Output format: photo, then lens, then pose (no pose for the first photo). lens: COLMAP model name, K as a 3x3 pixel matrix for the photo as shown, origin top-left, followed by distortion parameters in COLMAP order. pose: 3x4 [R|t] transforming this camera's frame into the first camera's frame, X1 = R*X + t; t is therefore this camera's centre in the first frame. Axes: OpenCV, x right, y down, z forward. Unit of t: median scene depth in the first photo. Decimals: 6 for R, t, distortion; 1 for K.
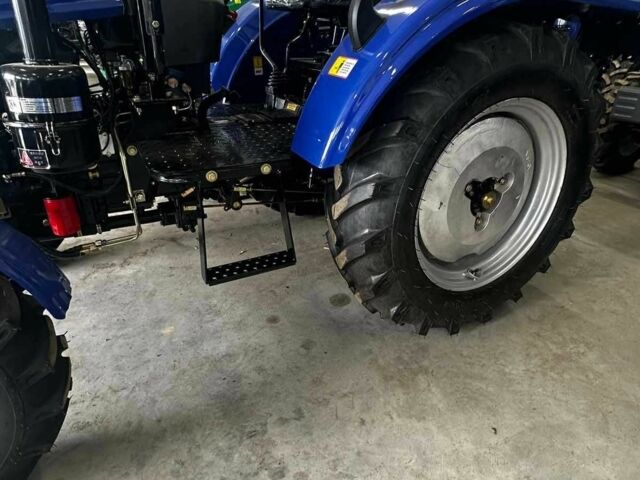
lens RADIAL K [[447.0, 0, 318.0], [0, 447.0, 242.0], [0, 0, 1]] dist [-0.001152, -0.002962]
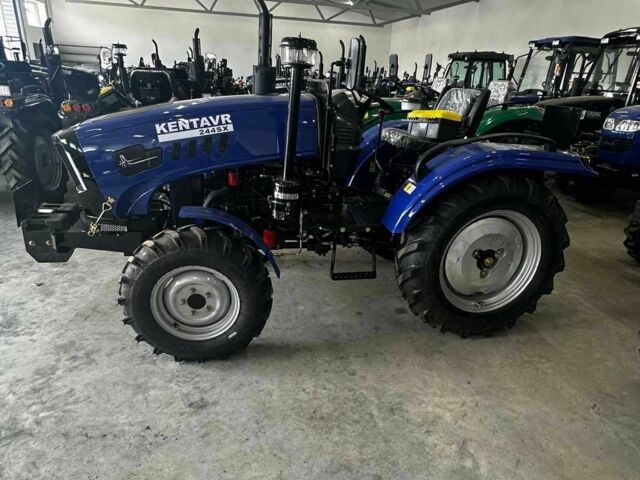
lens RADIAL K [[447.0, 0, 317.8], [0, 447.0, 240.7], [0, 0, 1]] dist [-0.001152, -0.002962]
pose [[0.966330, 0.134839, -0.219143, 0.106053], [-0.159094, 0.982485, -0.097013, 0.111130], [0.202224, 0.128611, 0.970858, -0.927750]]
